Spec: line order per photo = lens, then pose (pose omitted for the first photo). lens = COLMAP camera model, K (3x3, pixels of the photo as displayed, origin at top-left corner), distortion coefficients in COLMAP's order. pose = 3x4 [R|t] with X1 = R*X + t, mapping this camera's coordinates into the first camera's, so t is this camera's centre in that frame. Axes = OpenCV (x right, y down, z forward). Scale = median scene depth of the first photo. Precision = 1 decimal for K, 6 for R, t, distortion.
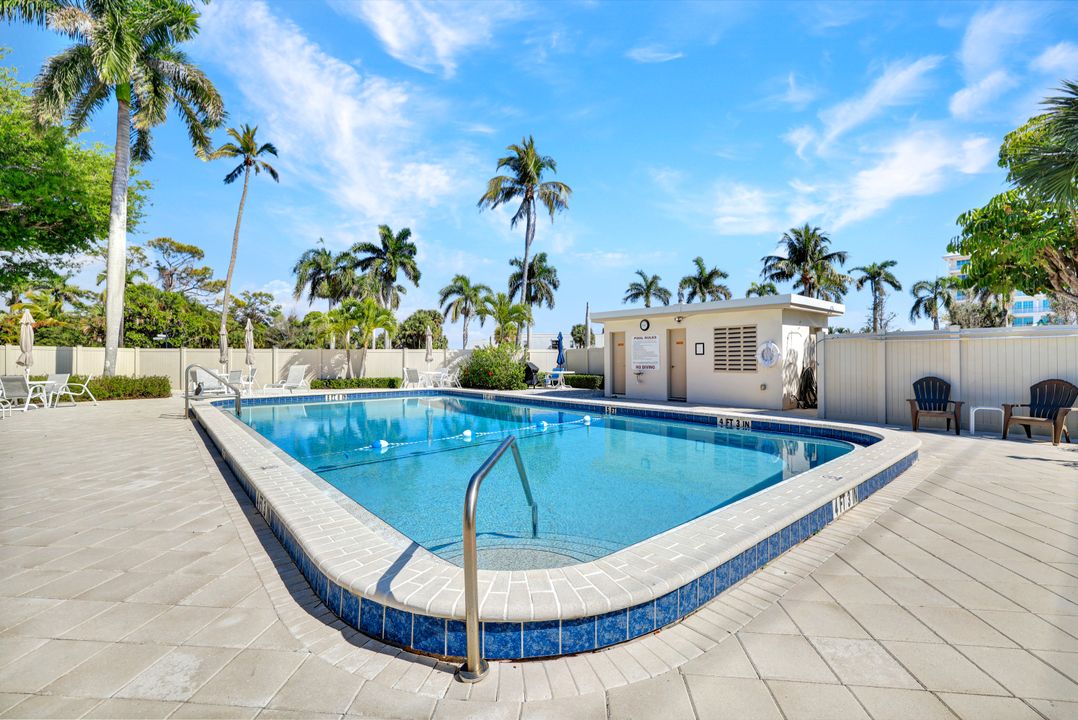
lens RADIAL K [[468.8, 0, 540.1], [0, 468.8, 355.2], [0, 0, 1]] dist [-0.001738, 0.000250]
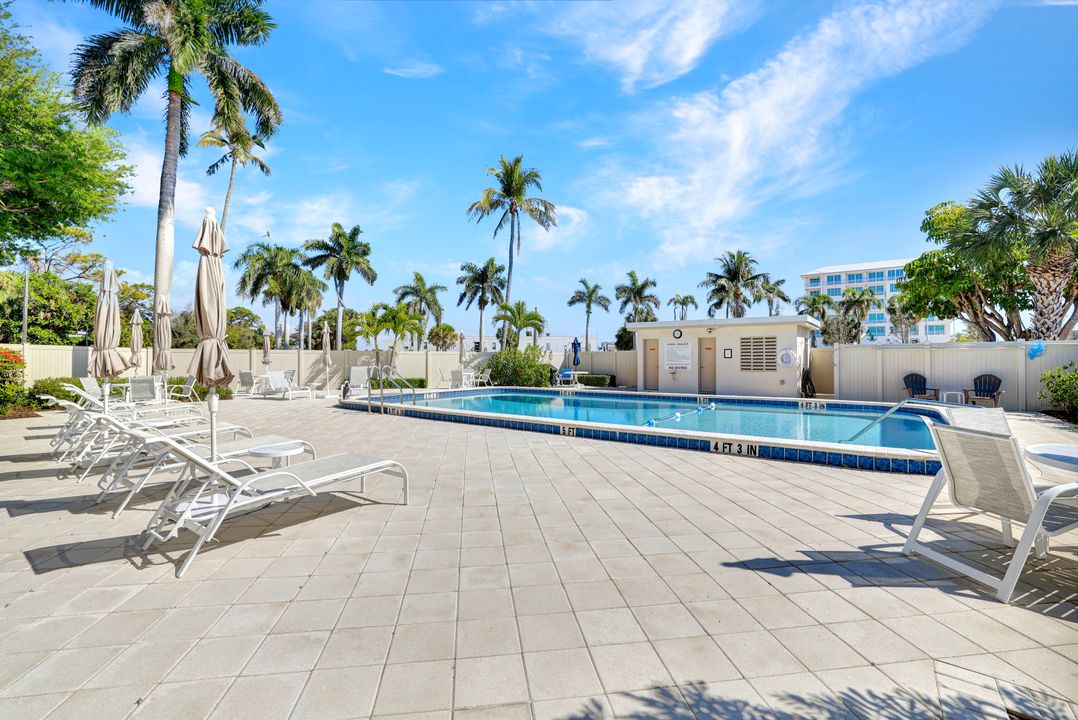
lens RADIAL K [[468.8, 0, 548.1], [0, 468.8, 354.2], [0, 0, 1]] dist [-0.001738, 0.000250]
pose [[0.974882, 0.006068, 0.222640, -0.169470], [-0.004910, 0.999971, -0.005756, -0.000596], [-0.222669, 0.004518, 0.974884, -0.059587]]
